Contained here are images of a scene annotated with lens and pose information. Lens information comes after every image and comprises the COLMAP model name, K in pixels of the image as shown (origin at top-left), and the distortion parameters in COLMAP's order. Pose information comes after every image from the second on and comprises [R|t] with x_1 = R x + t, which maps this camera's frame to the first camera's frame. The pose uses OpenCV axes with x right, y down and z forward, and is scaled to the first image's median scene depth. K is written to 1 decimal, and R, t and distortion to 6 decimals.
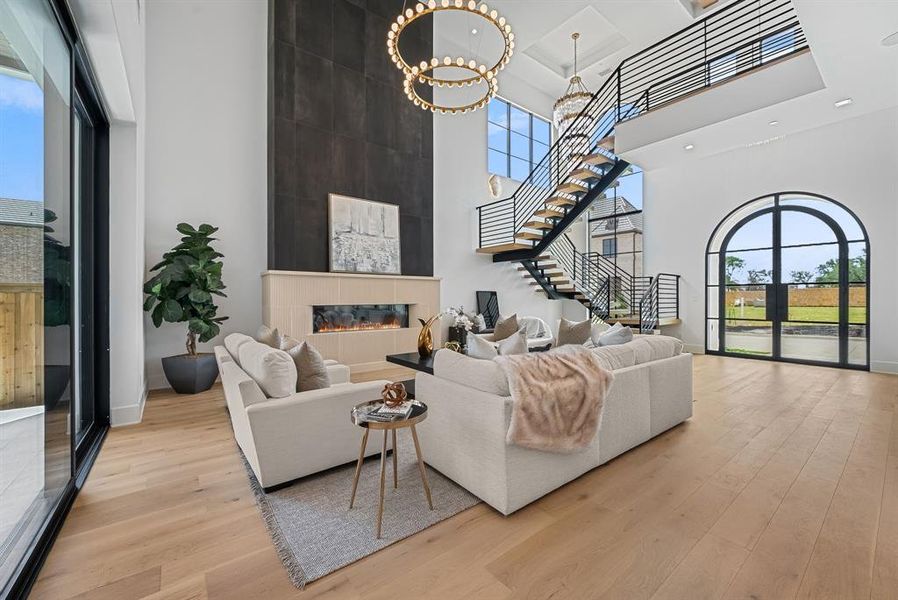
lens RADIAL K [[358.6, 0, 454.6], [0, 358.6, 299.0], [0, 0, 1]] dist [-0.004218, 0.000708]
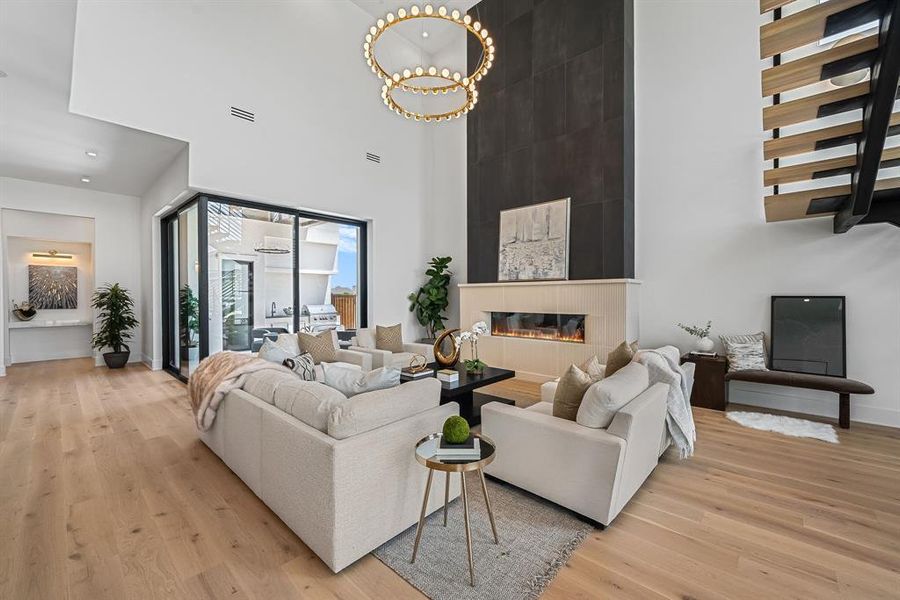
lens RADIAL K [[359.4, 0, 454.7], [0, 359.4, 299.3], [0, 0, 1]] dist [-0.004218, 0.000708]
pose [[0.172904, 0.012195, -0.984863, 0.662800], [0.000229, 0.999923, 0.012422, -0.032262], [0.984939, -0.002374, 0.172888, 0.608043]]
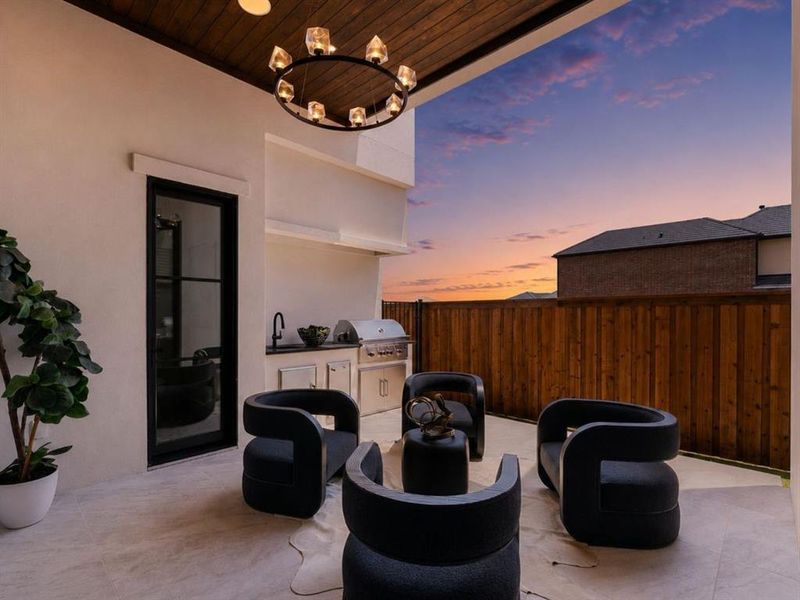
lens RADIAL K [[390.9, 0, 399.1], [0, 390.9, 307.9], [0, 0, 1]] dist [0.000167, 0.000000]
pose [[0.146900, -0.011107, -0.989089, -0.334065], [-0.006768, 0.999902, -0.012233, 0.000113], [0.989128, 0.008491, 0.146811, 0.200745]]
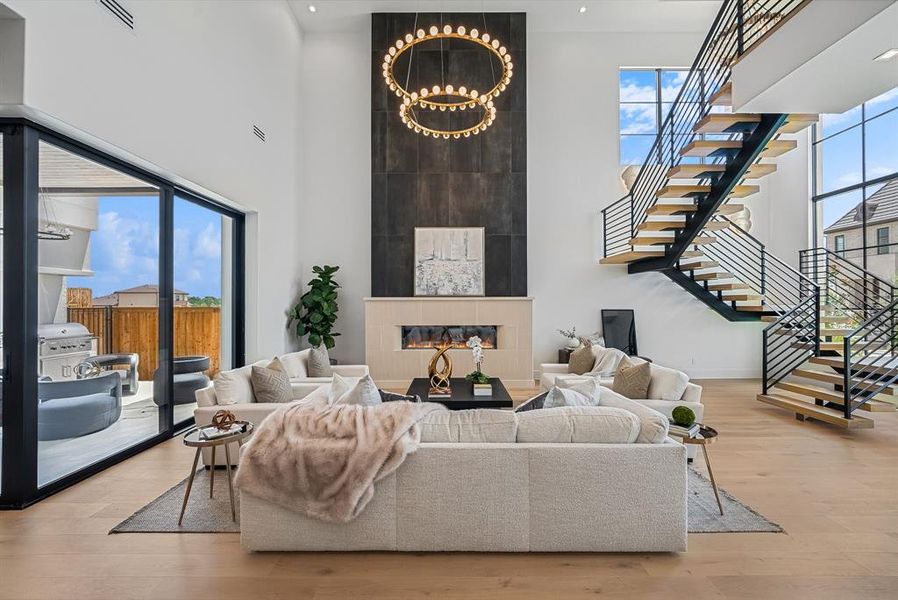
lens RADIAL K [[358.6, 0, 451.5], [0, 358.6, 300.4], [0, 0, 1]] dist [-0.004218, 0.000708]
pose [[0.785989, -0.003221, -0.618232, 0.408810], [-0.002005, 0.999968, -0.007759, -0.048969], [0.618237, 0.007339, 0.785957, 0.160707]]
